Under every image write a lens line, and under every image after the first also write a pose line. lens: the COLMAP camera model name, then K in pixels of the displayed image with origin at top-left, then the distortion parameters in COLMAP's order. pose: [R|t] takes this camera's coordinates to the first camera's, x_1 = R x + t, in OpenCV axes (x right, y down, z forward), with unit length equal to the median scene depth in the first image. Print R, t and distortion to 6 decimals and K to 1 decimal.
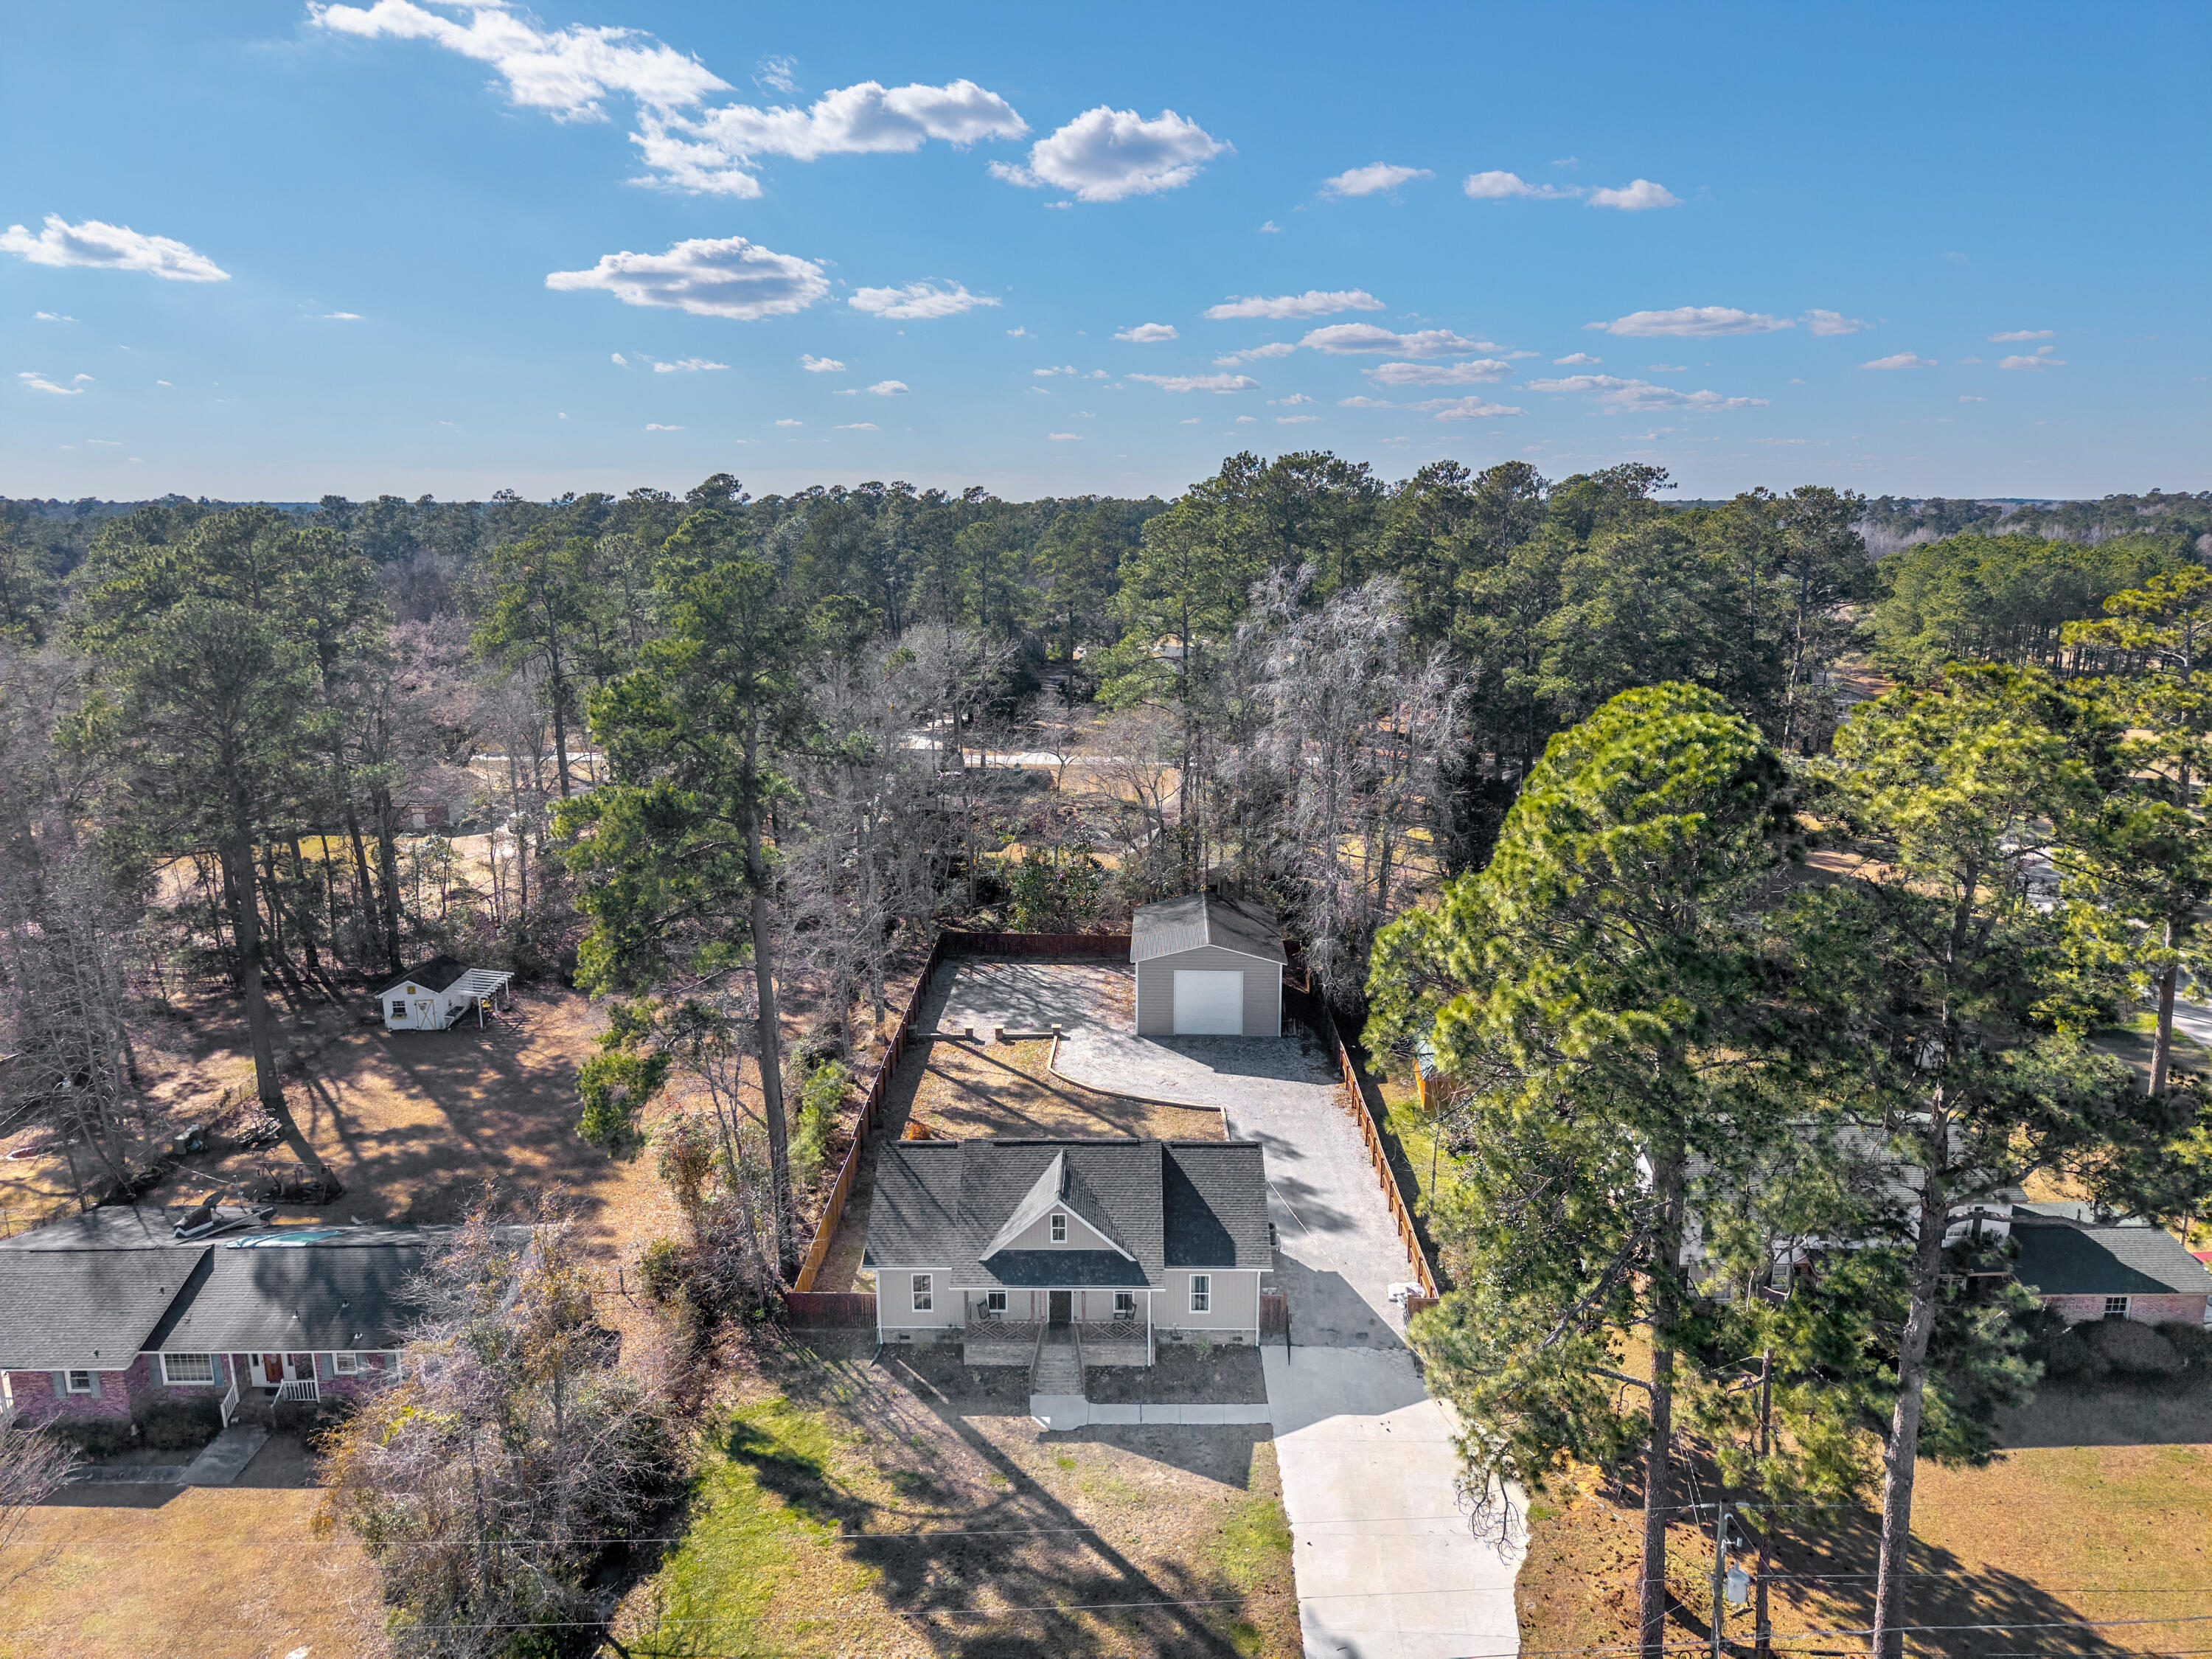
lens RADIAL K [[1468.1, 0, 1118.6], [0, 1468.1, 810.1], [0, 0, 1]] dist [0.002818, -0.006646]
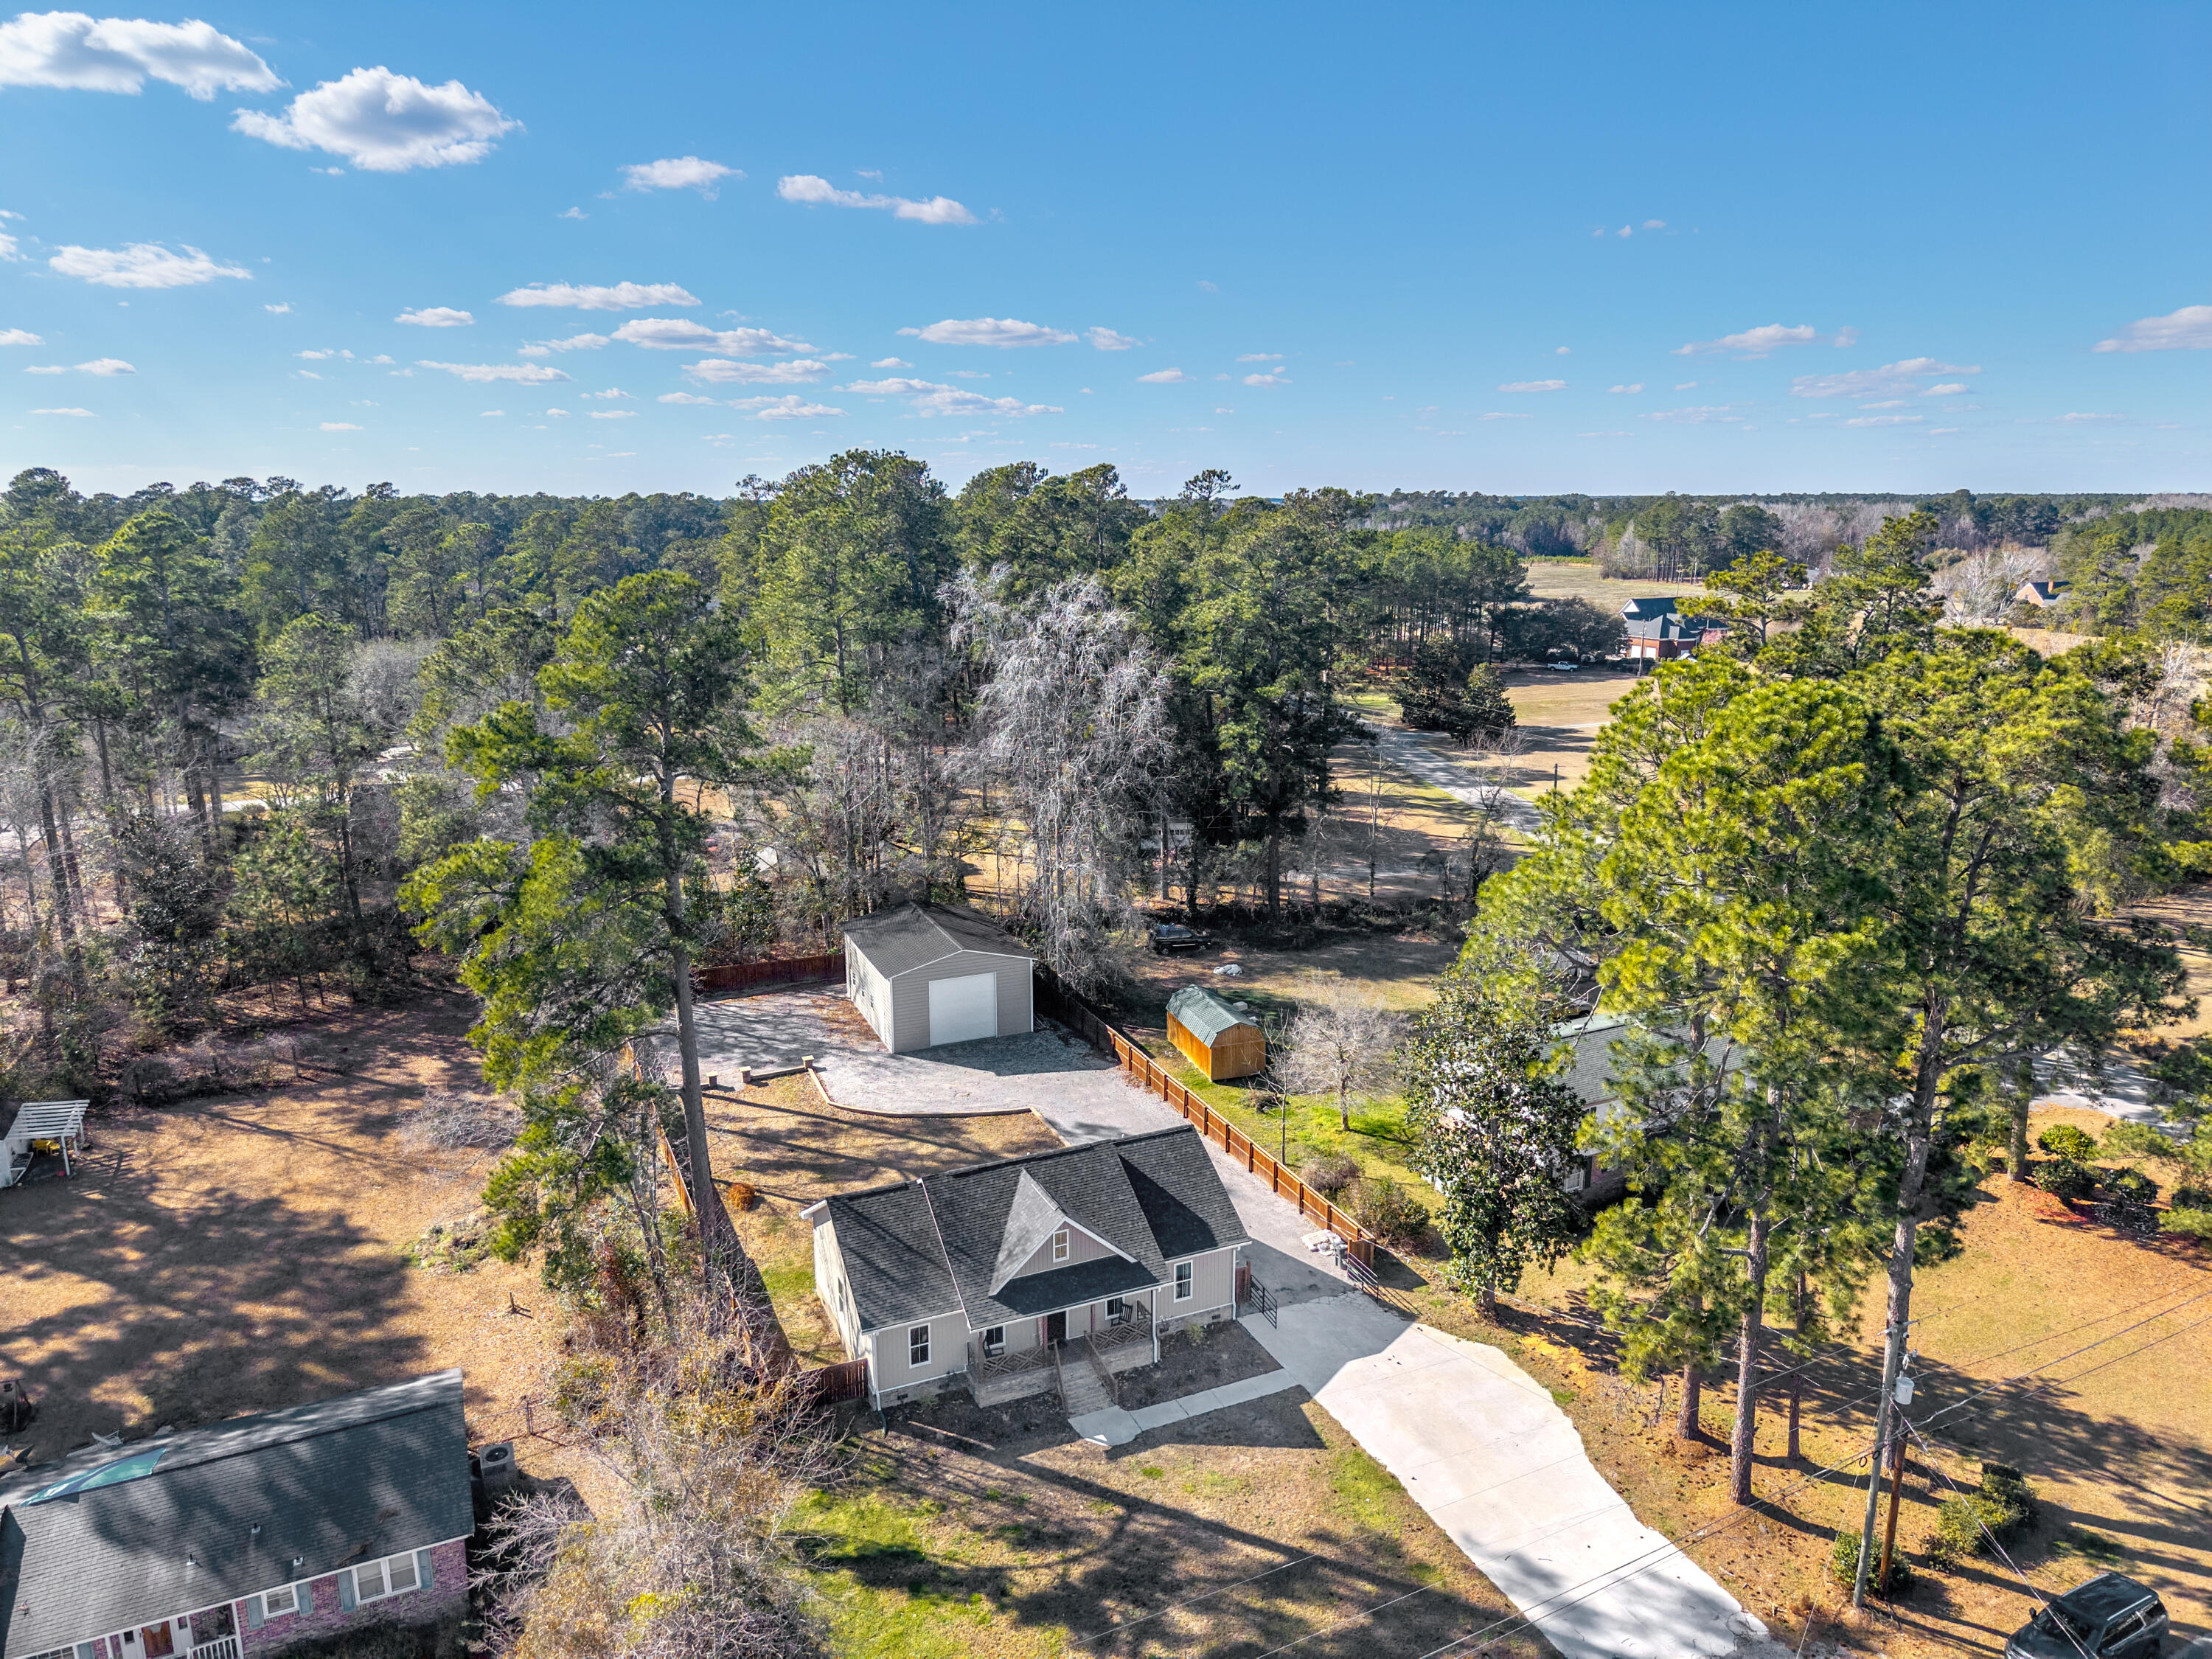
lens RADIAL K [[1468.1, 0, 1112.5], [0, 1468.1, 782.8], [0, 0, 1]] dist [0.002818, -0.006646]
pose [[0.907978, -0.080872, 0.411140, -0.382740], [0.087697, 0.996145, 0.002269, -0.022192], [-0.409739, 0.033995, 0.911569, 0.079055]]
